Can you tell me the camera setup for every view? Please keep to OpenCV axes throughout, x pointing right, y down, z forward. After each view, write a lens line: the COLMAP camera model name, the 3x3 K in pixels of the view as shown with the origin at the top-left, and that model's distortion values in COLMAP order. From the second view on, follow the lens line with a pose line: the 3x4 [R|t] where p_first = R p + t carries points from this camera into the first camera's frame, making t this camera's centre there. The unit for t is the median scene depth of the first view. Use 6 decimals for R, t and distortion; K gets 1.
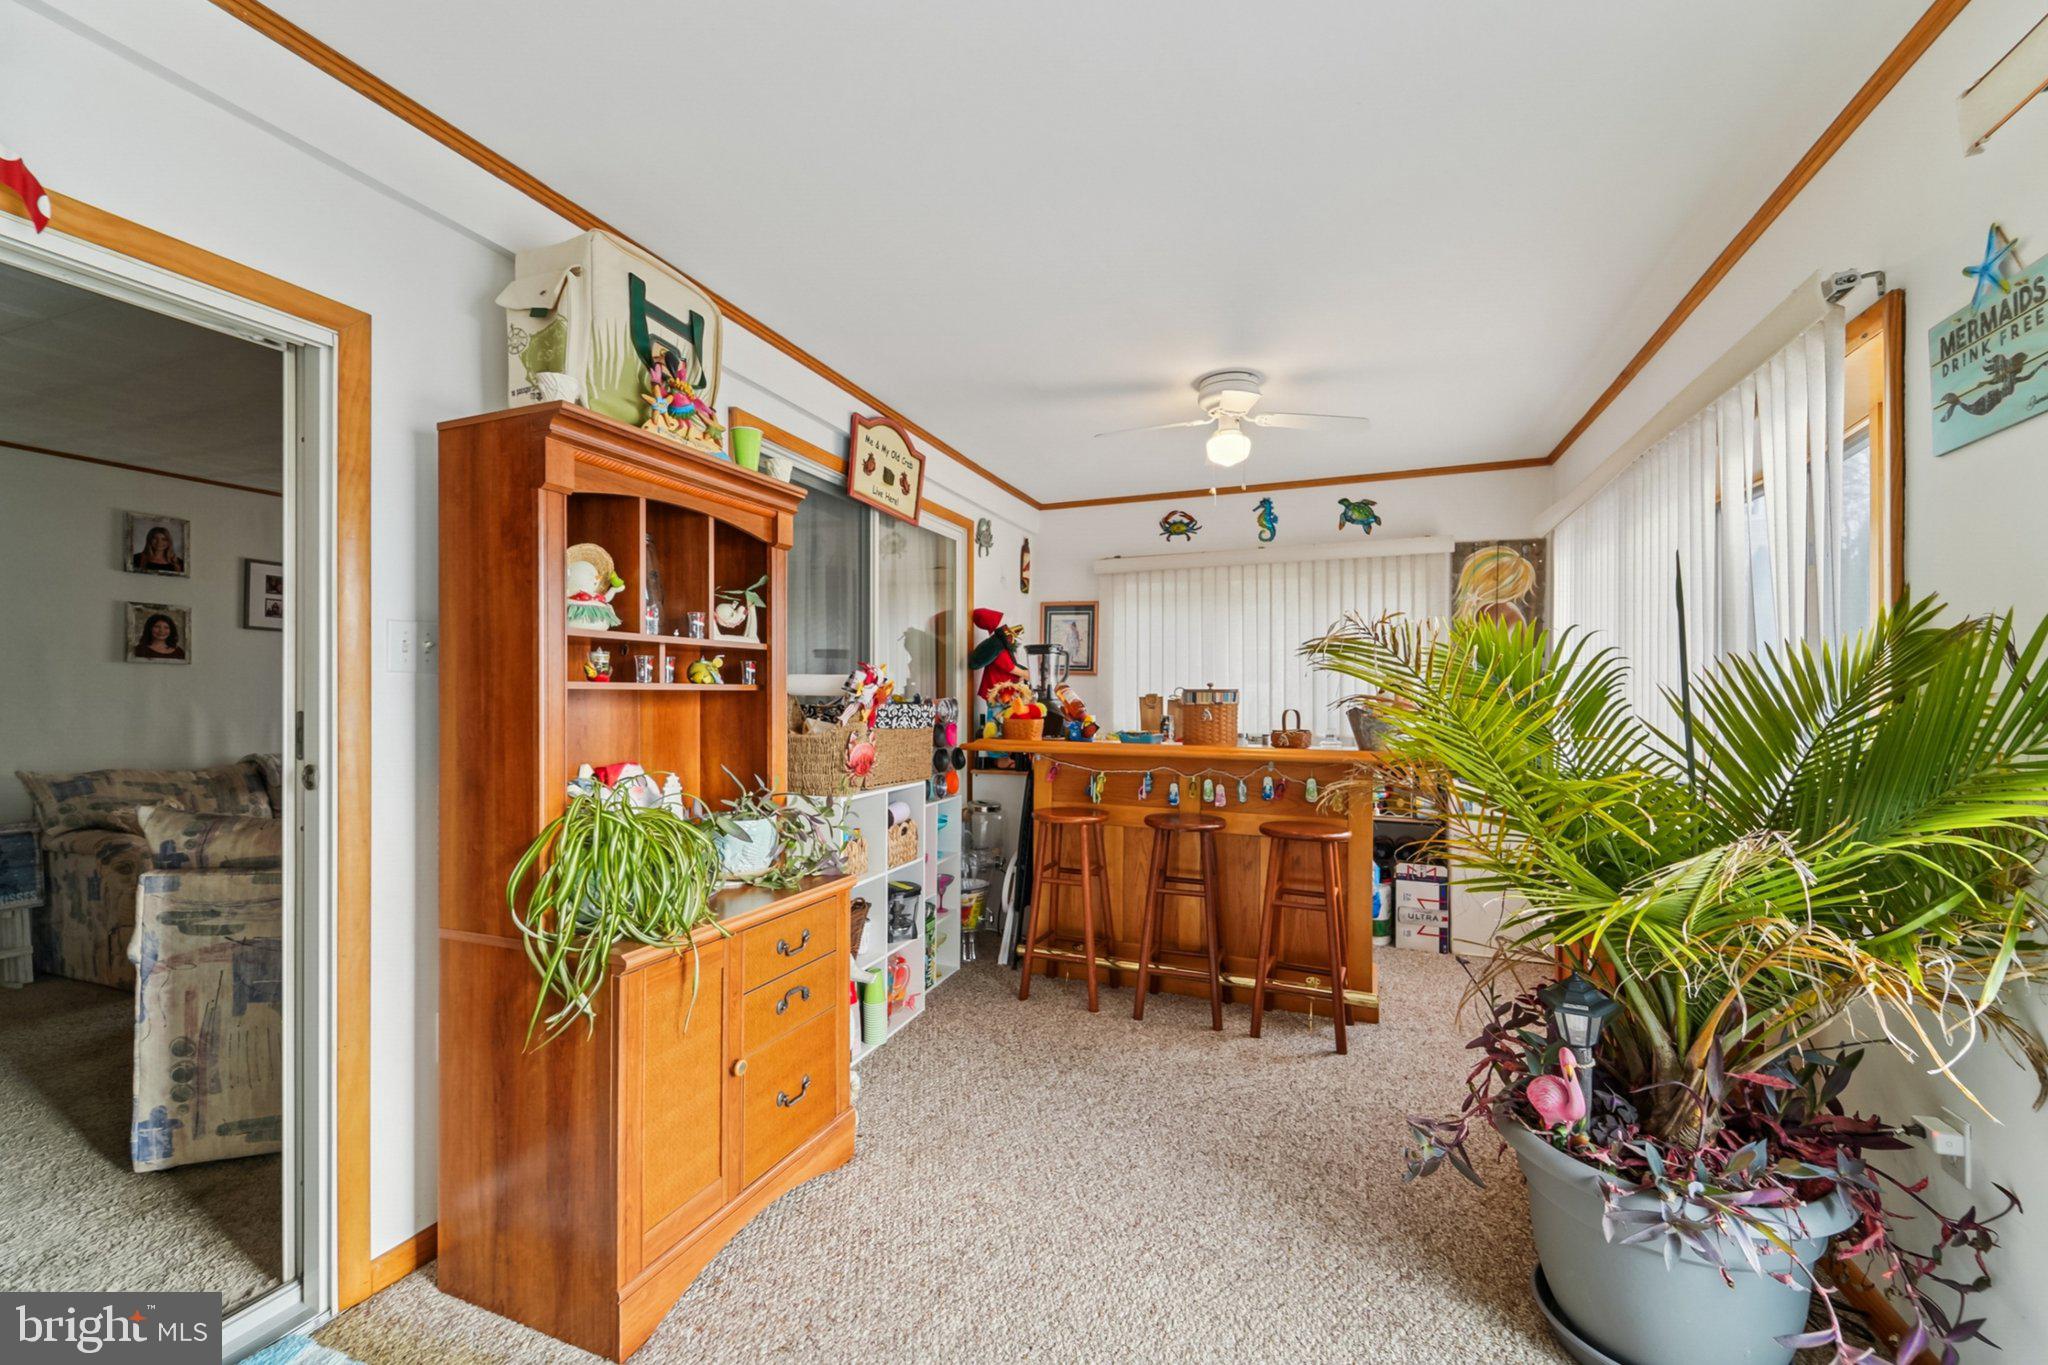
lens RADIAL K [[831.2, 0, 1023.1], [0, 831.2, 692.4], [0, 0, 1]] dist [0.013499, -0.001753]
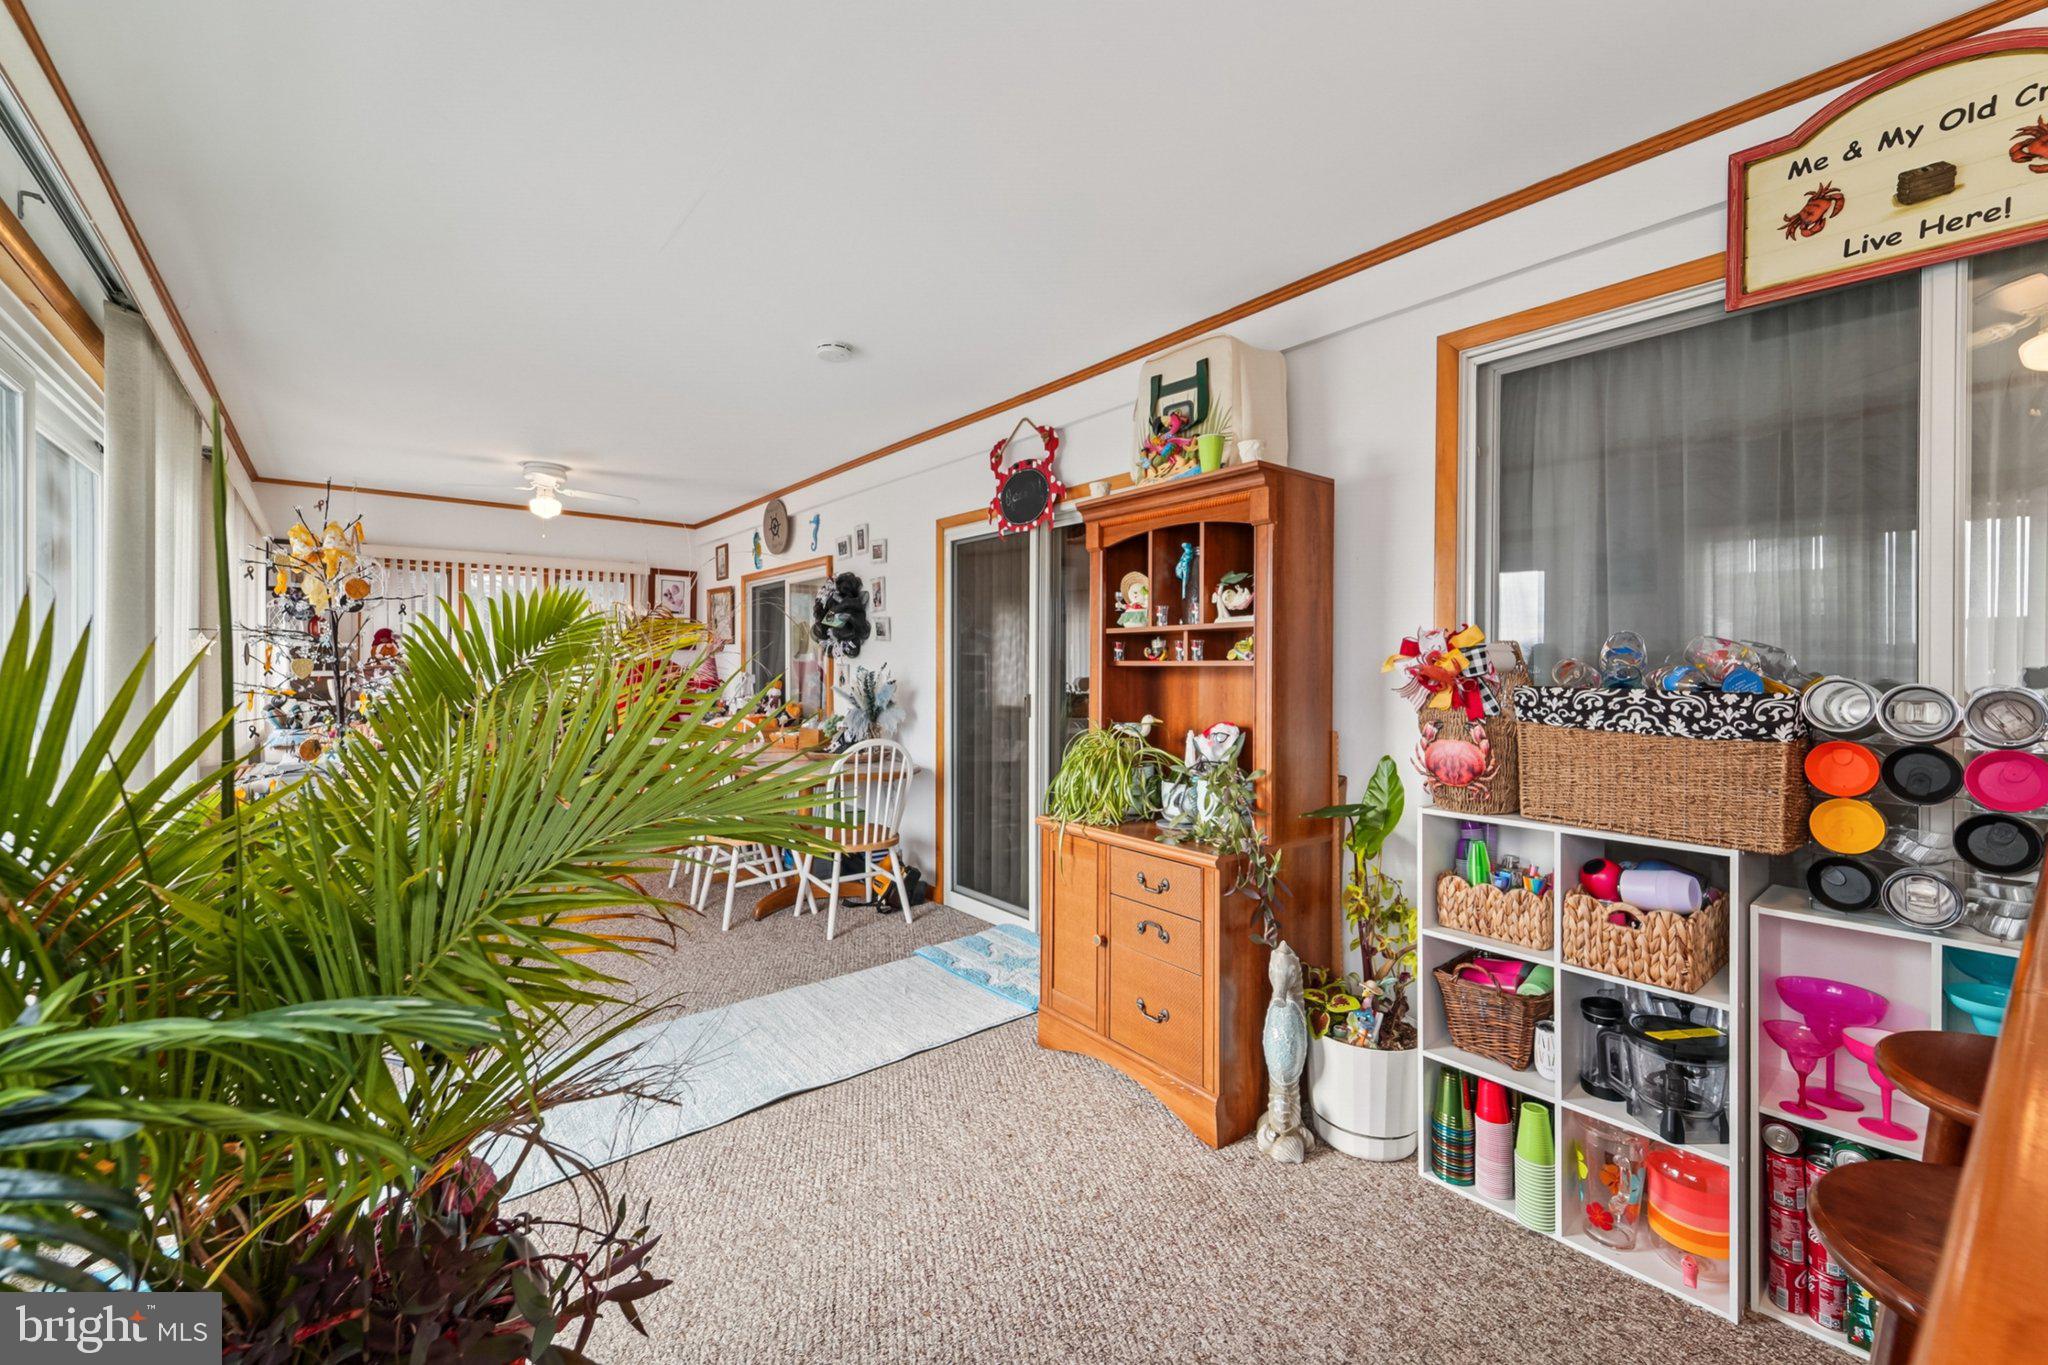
lens RADIAL K [[831.2, 0, 1025.6], [0, 831.2, 671.5], [0, 0, 1]] dist [0.013499, -0.001753]
pose [[-0.496584, -0.007745, -0.867954, 0.538069], [-0.008353, 0.999957, -0.004144, 0.008293], [0.867948, 0.005192, -0.496627, 0.933228]]
